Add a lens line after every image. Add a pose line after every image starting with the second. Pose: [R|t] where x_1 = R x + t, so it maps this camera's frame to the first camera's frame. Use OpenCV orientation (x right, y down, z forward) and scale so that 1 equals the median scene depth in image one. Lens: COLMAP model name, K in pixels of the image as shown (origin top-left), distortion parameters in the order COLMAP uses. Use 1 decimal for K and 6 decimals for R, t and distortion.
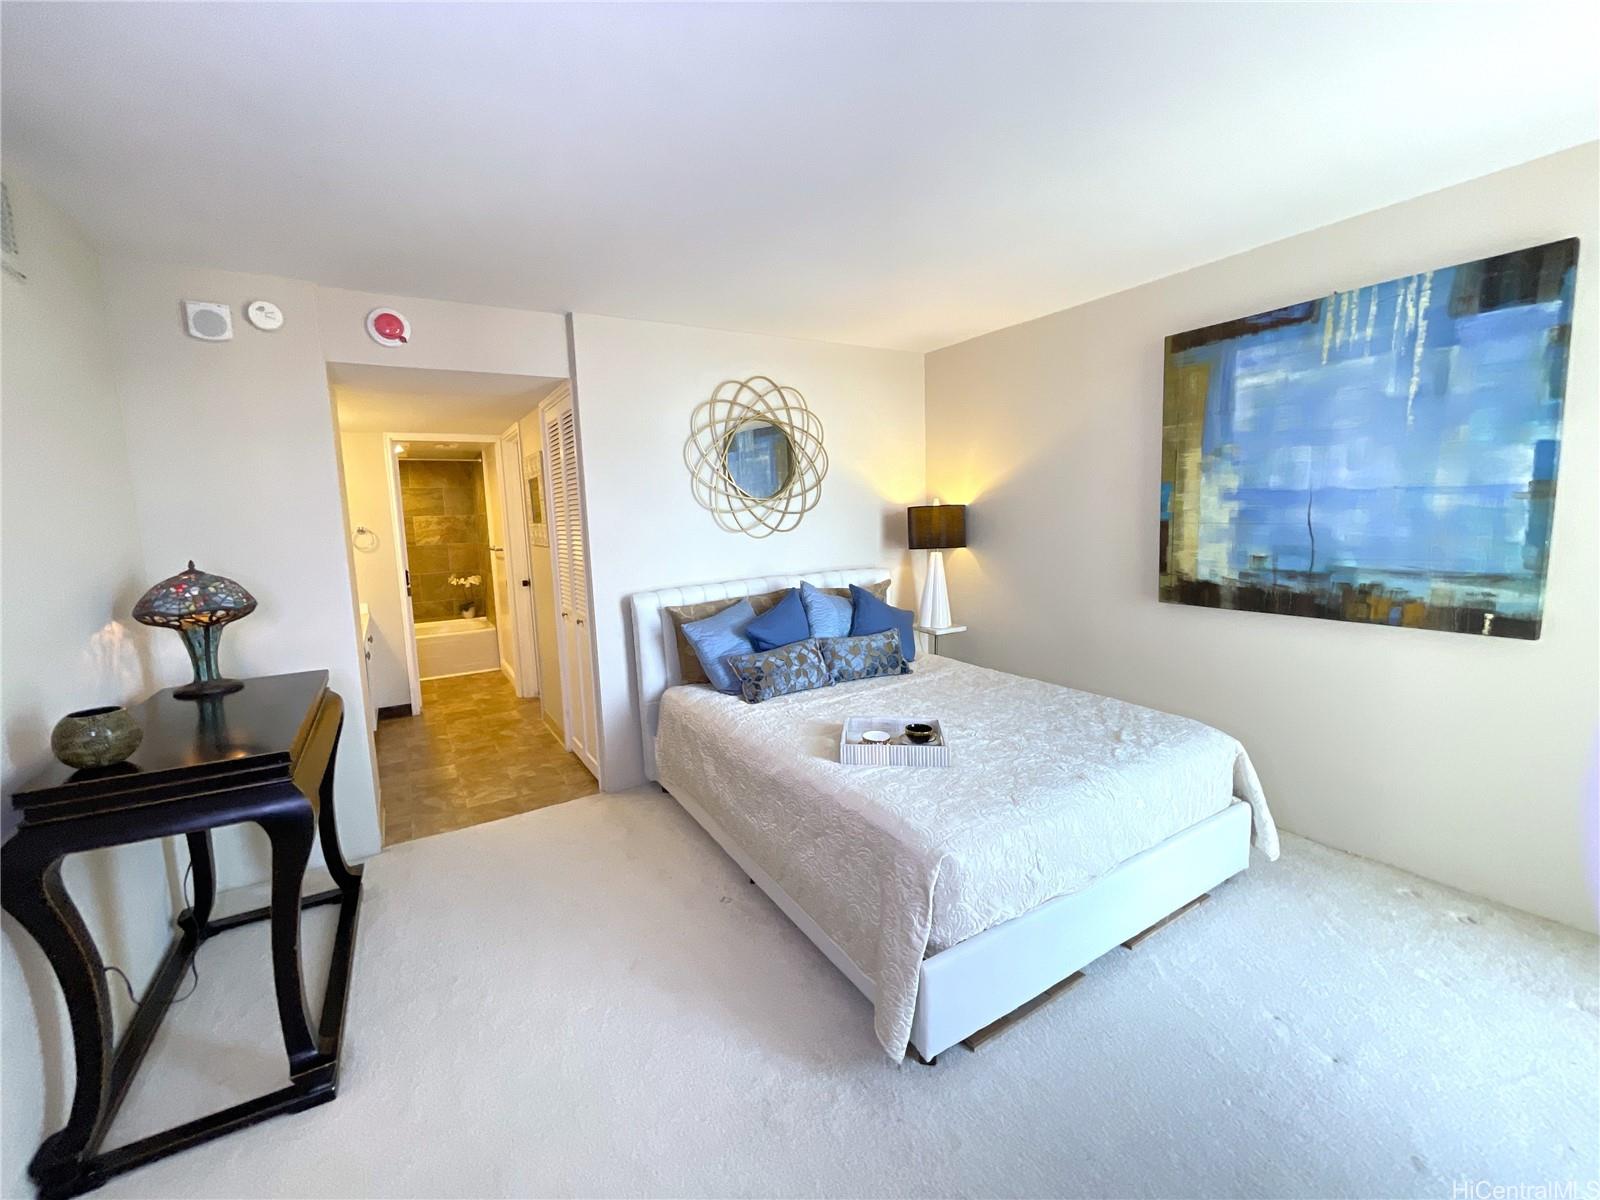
lens RADIAL K [[655.7, 0, 787.5], [0, 655.7, 594.9], [0, 0, 1]] dist [-0.008262, 0.000742]
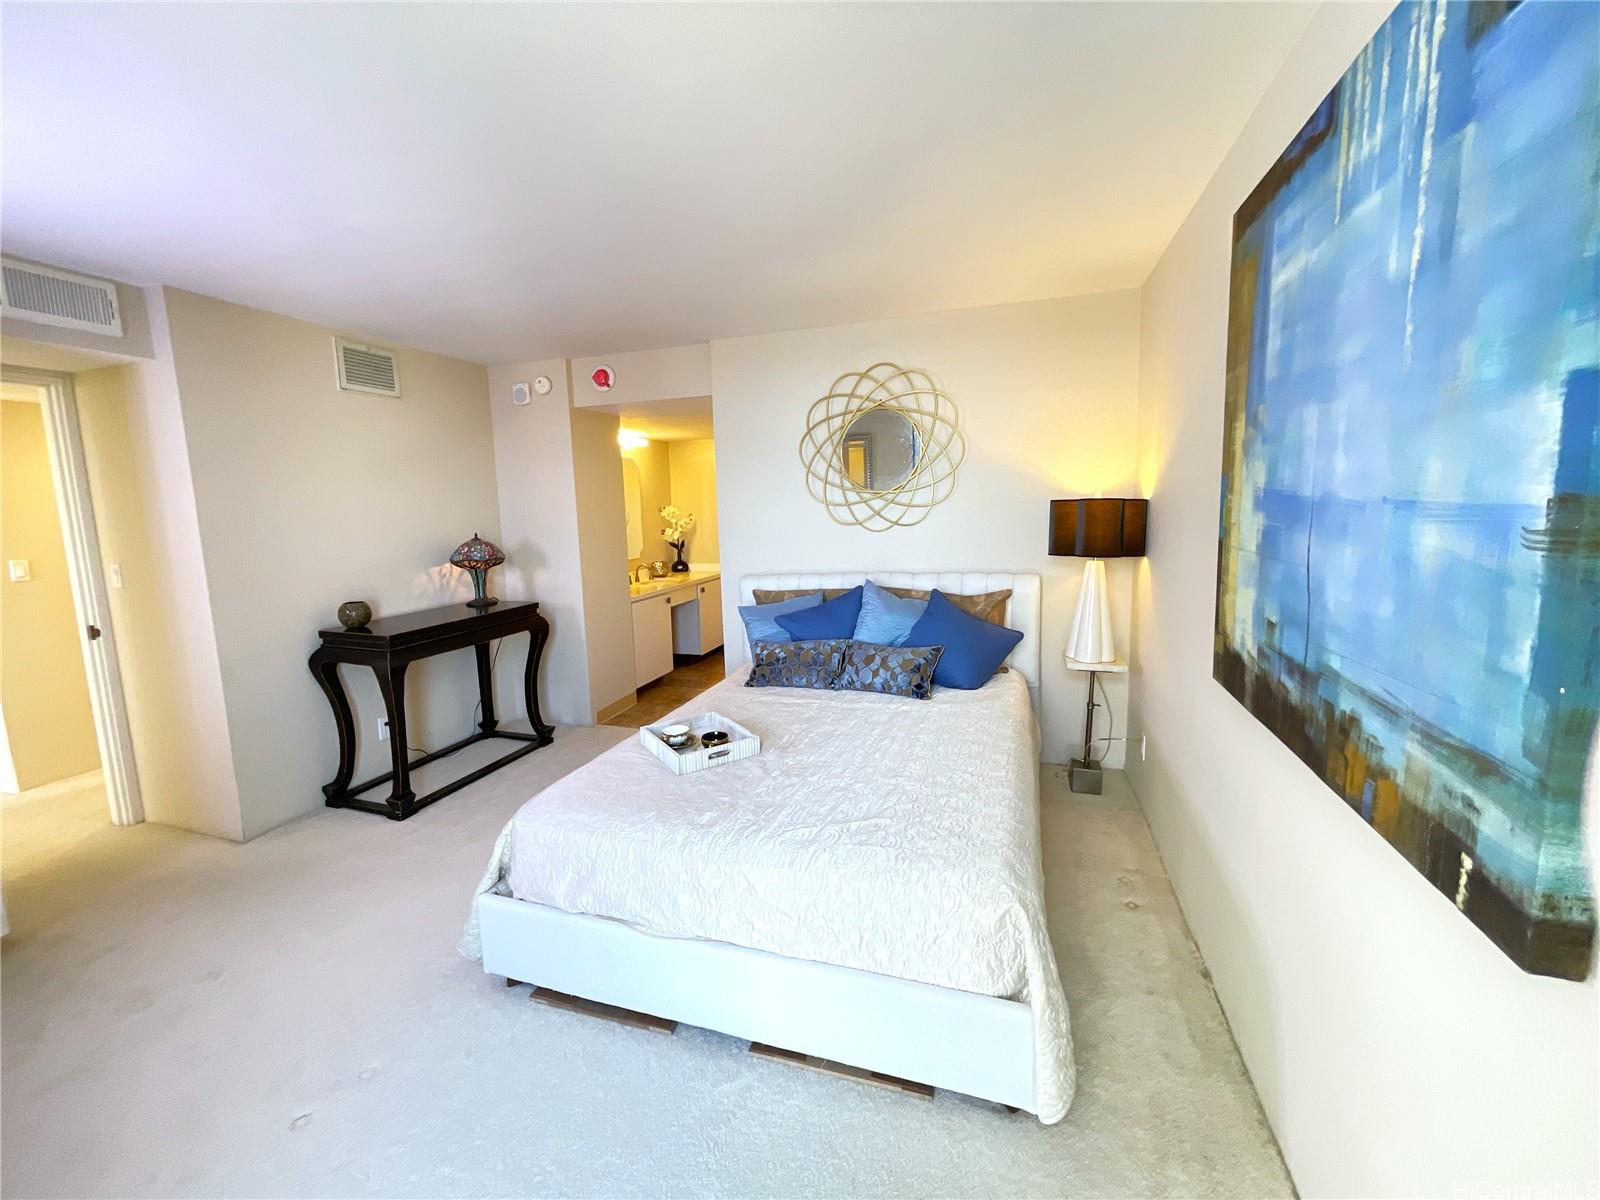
lens RADIAL K [[655.7, 0, 784.7], [0, 655.7, 592.9], [0, 0, 1]] dist [-0.008262, 0.000742]
pose [[0.644865, 0.119147, -0.754952, 0.647948], [-0.087068, 0.992796, 0.082312, -0.068111], [0.759321, 0.012652, 0.650593, 0.278568]]
